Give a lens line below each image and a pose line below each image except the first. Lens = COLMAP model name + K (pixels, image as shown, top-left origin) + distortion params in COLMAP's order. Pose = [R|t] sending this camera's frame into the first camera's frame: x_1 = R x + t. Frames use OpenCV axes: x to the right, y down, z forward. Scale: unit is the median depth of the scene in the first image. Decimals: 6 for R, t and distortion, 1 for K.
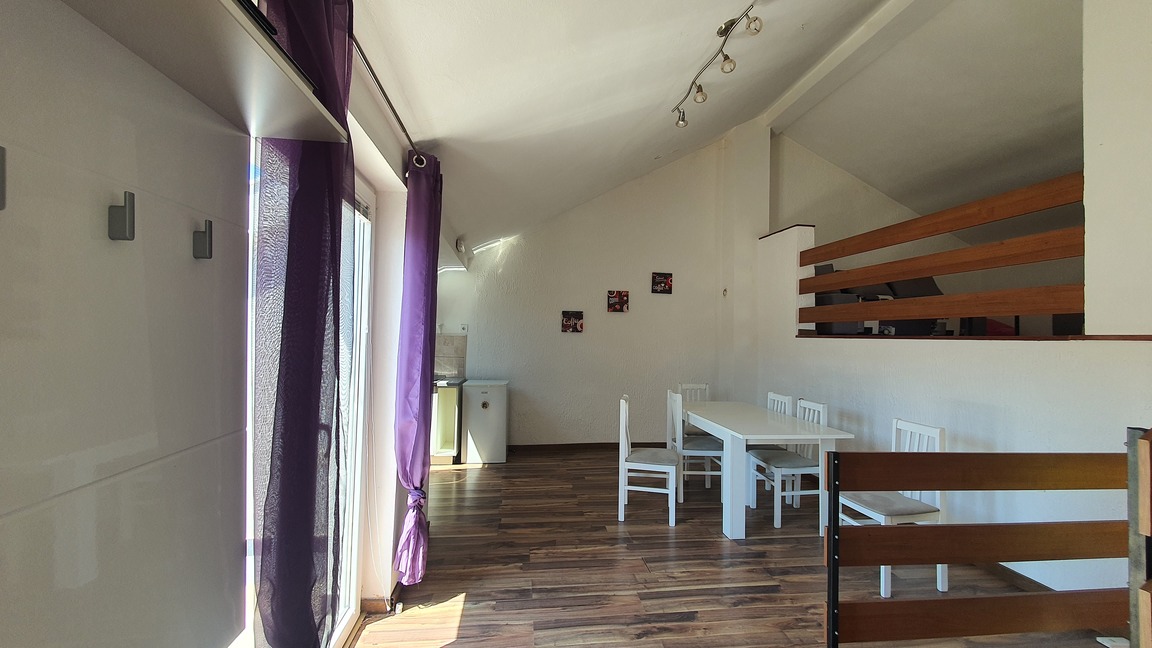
lens RADIAL K [[455.3, 0, 582.8], [0, 455.3, 325.0], [0, 0, 1]] dist [0.001926, 0.000093]
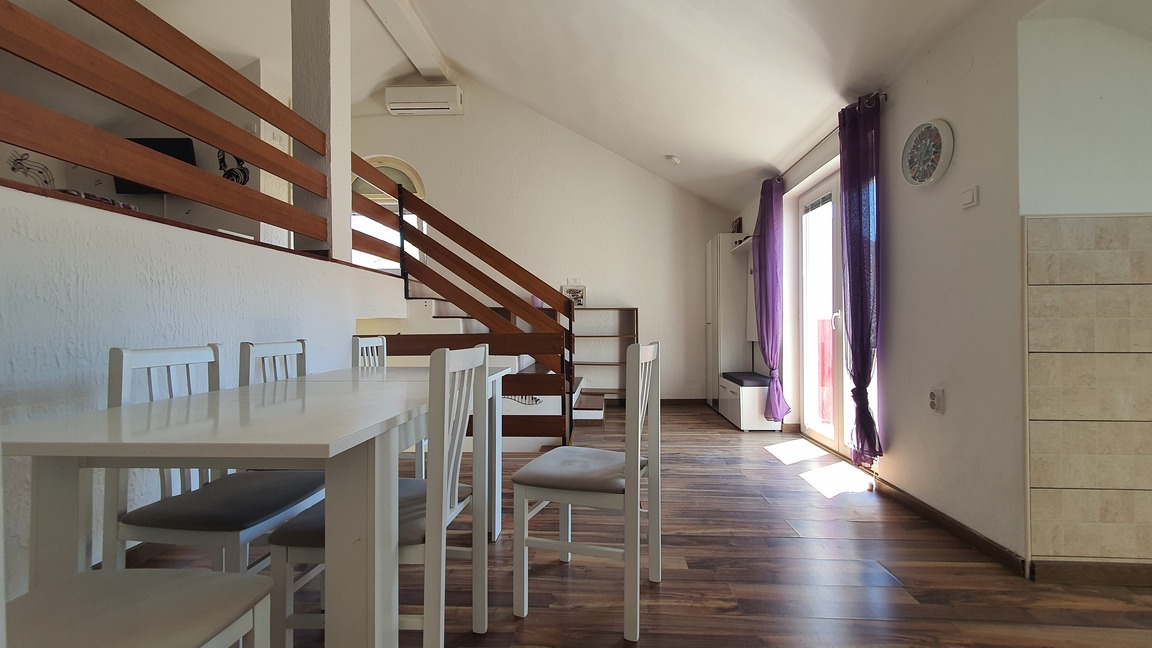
lens RADIAL K [[455.3, 0, 582.8], [0, 455.3, 325.0], [0, 0, 1]] dist [0.001926, 0.000093]
pose [[-0.981128, -0.019290, 0.192395, 0.044847], [-0.025531, 0.999224, -0.030010, 0.105537], [-0.191667, -0.034355, -0.980859, 0.952472]]
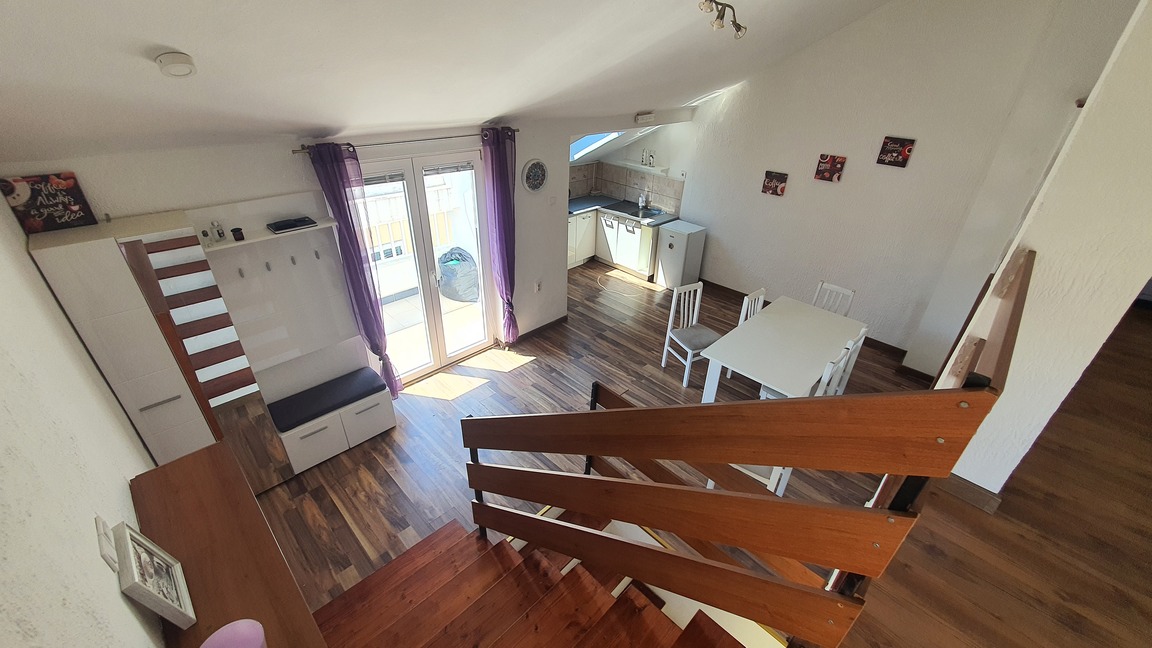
lens RADIAL K [[455.3, 0, 582.8], [0, 455.3, 325.0], [0, 0, 1]] dist [0.001926, 0.000093]
pose [[0.611904, 0.393831, -0.685909, 0.529870], [0.000242, 0.867123, 0.498094, -0.237445], [0.790932, -0.304952, 0.530500, 0.063947]]
